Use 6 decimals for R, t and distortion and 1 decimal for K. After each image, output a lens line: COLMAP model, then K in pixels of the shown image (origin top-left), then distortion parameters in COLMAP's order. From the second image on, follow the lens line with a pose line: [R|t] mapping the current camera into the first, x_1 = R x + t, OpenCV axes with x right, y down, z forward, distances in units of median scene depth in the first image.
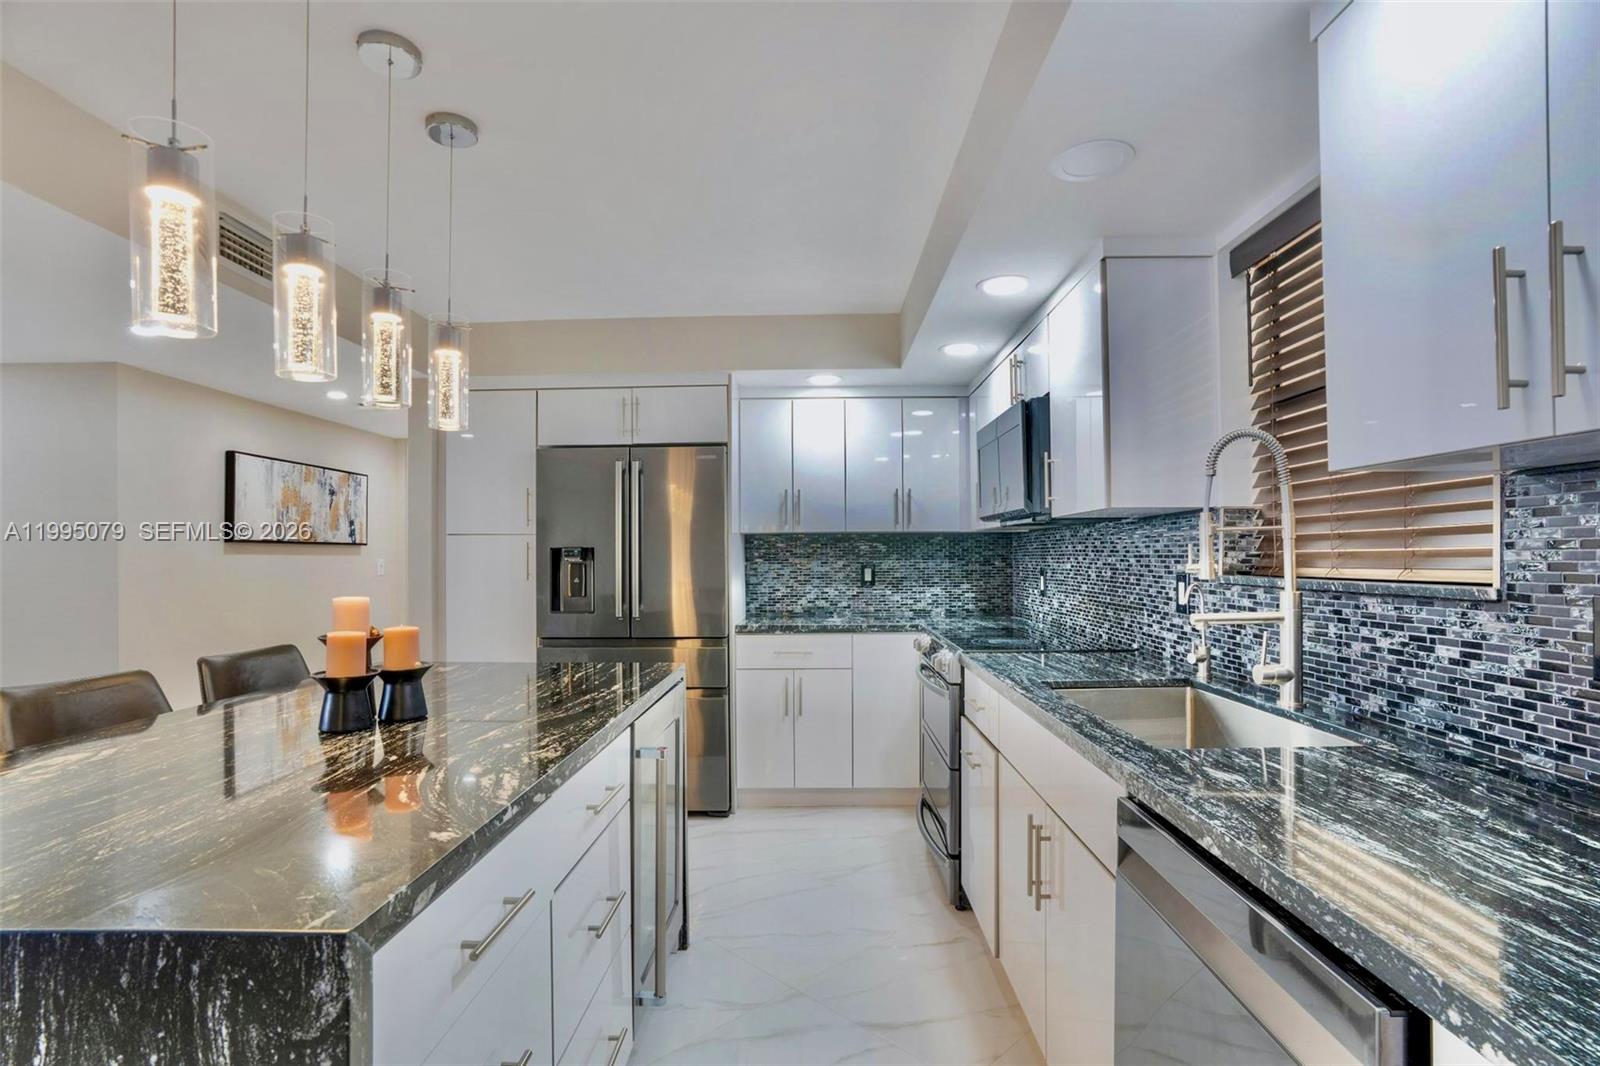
lens RADIAL K [[778.0, 0, 822.9], [0, 778.0, 551.4], [0, 0, 1]] dist [-0.000081, 0.000314]
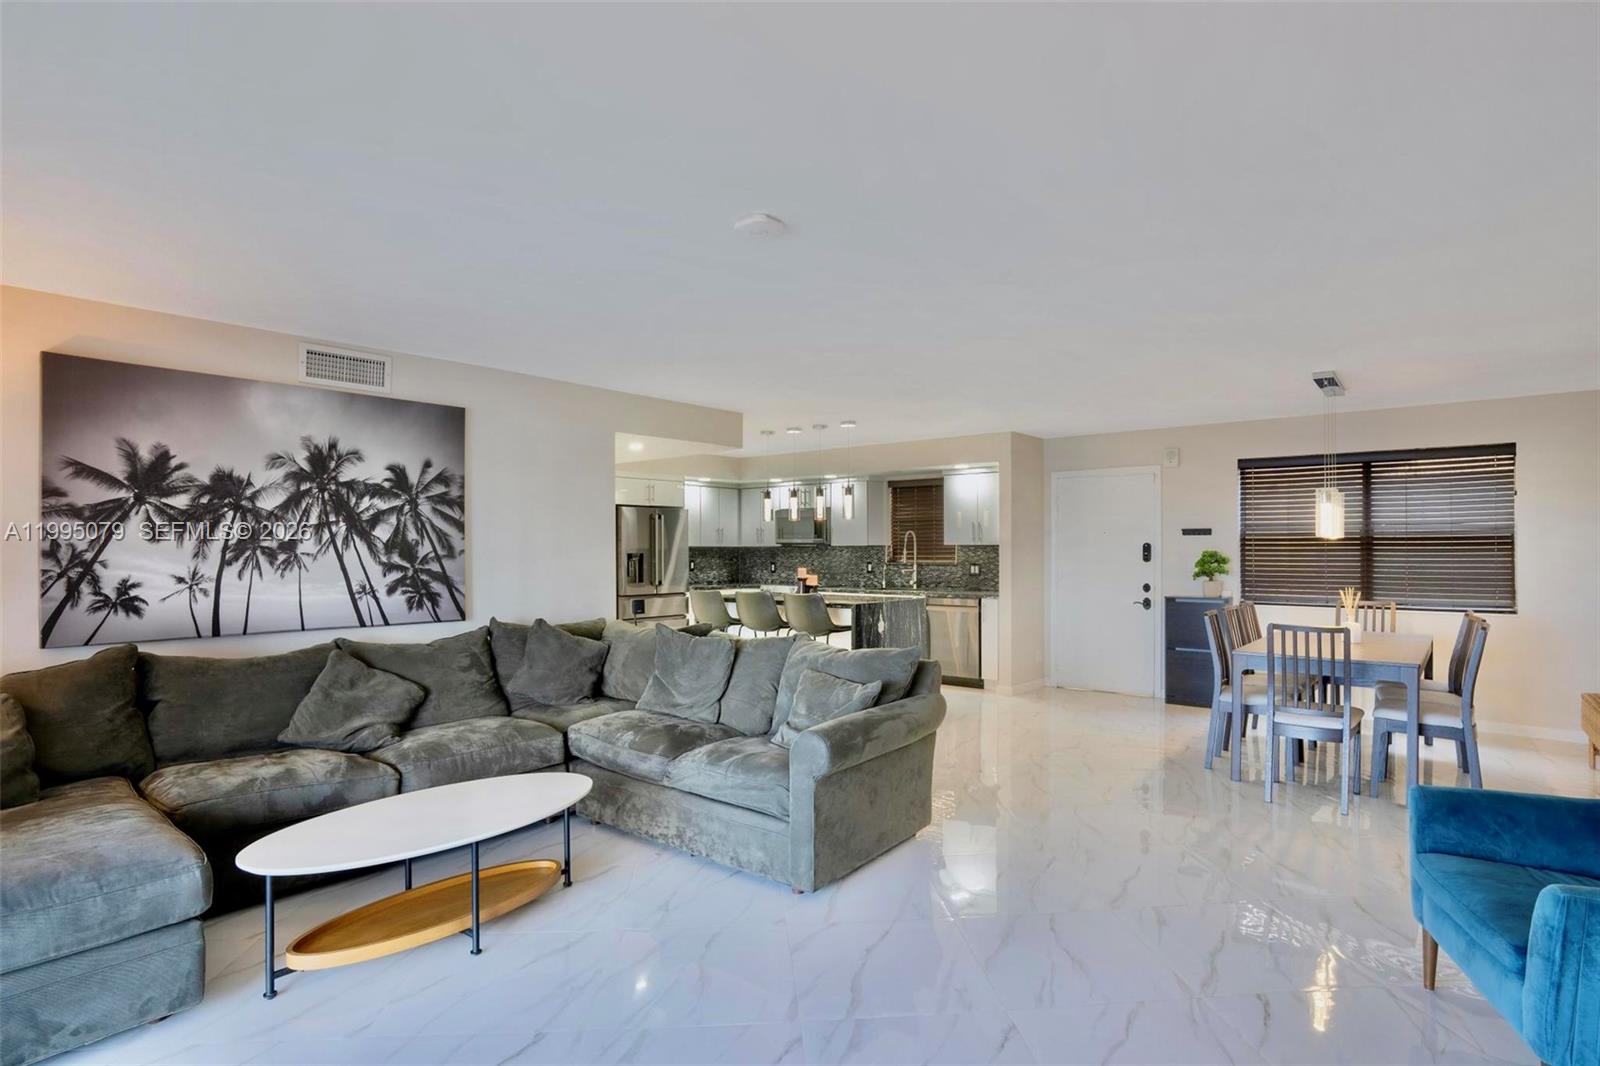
lens RADIAL K [[790.4, 0, 793.2], [0, 790.4, 541.8], [0, 0, 1]] dist [-0.023777, 0.011069]
pose [[0.659050, 0.014176, 0.751965, -2.971450], [-0.007264, 0.999896, -0.012484, -0.022499], [-0.752064, 0.002766, 0.659084, -1.377089]]
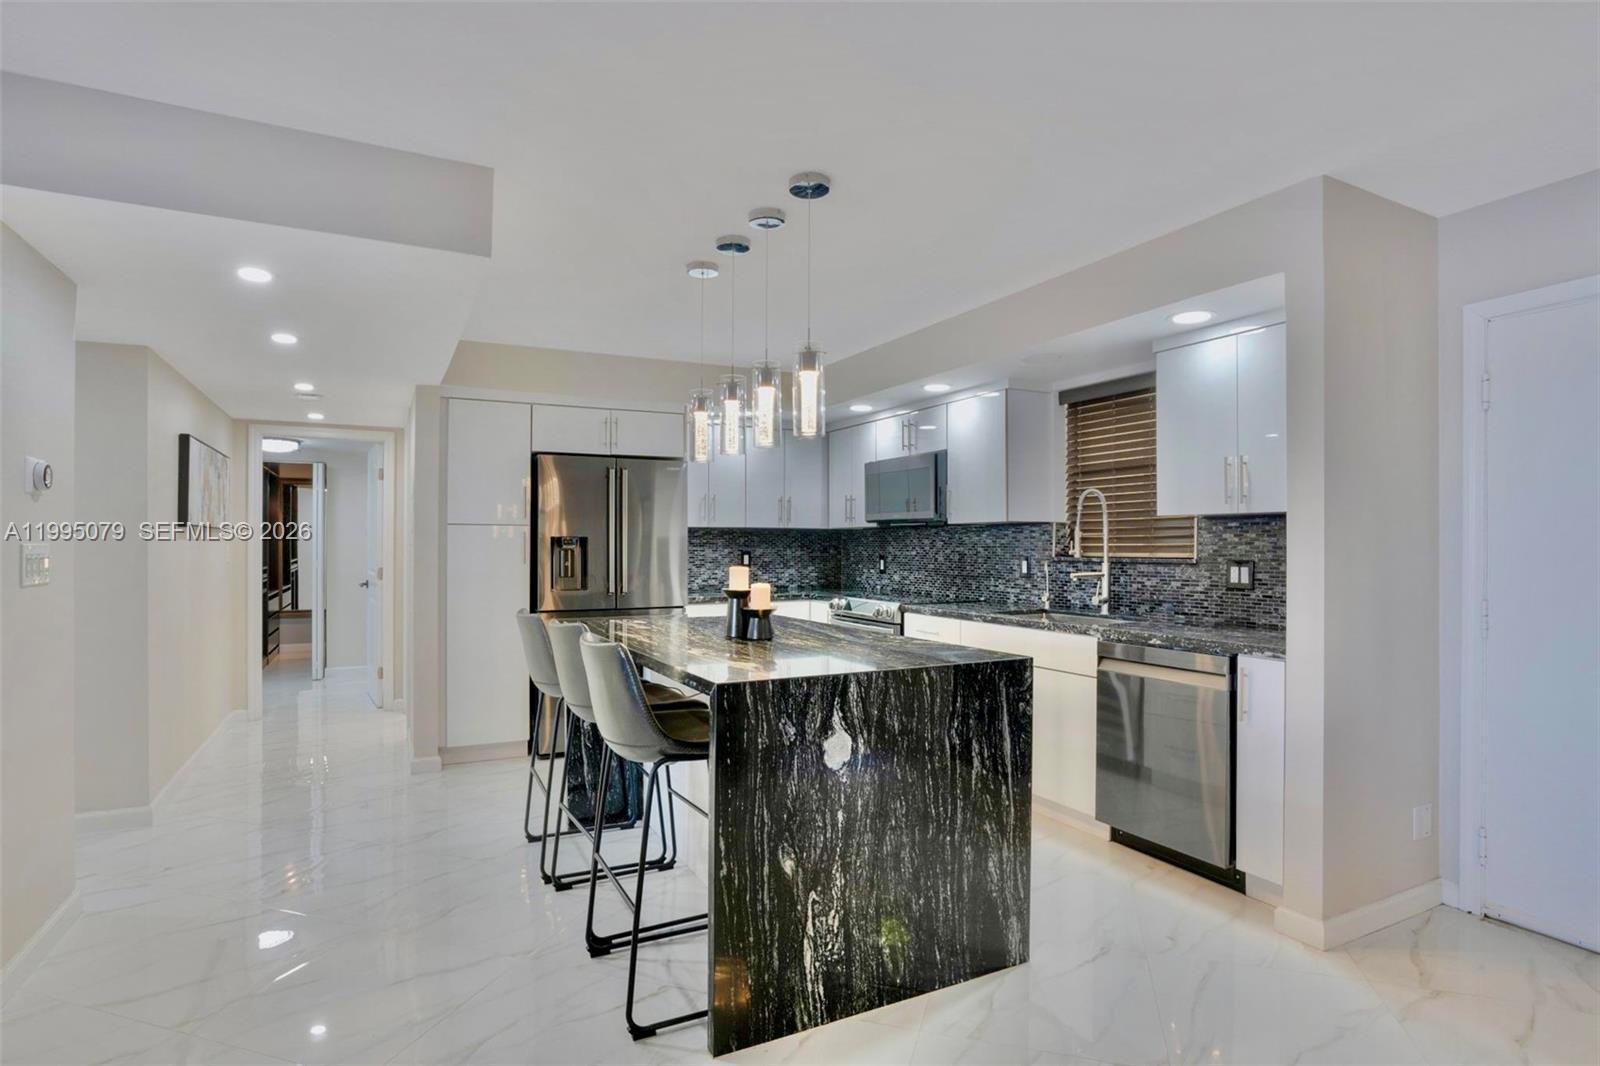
lens RADIAL K [[827.1, 0, 809.3], [0, 827.1, 551.2], [0, 0, 1]] dist [-0.022044, 0.002487]
pose [[0.877966, 0.004124, 0.478706, -1.030294], [-0.009757, 0.999909, 0.009280, 0.003504], [-0.478624, -0.012819, 0.877926, -0.536188]]
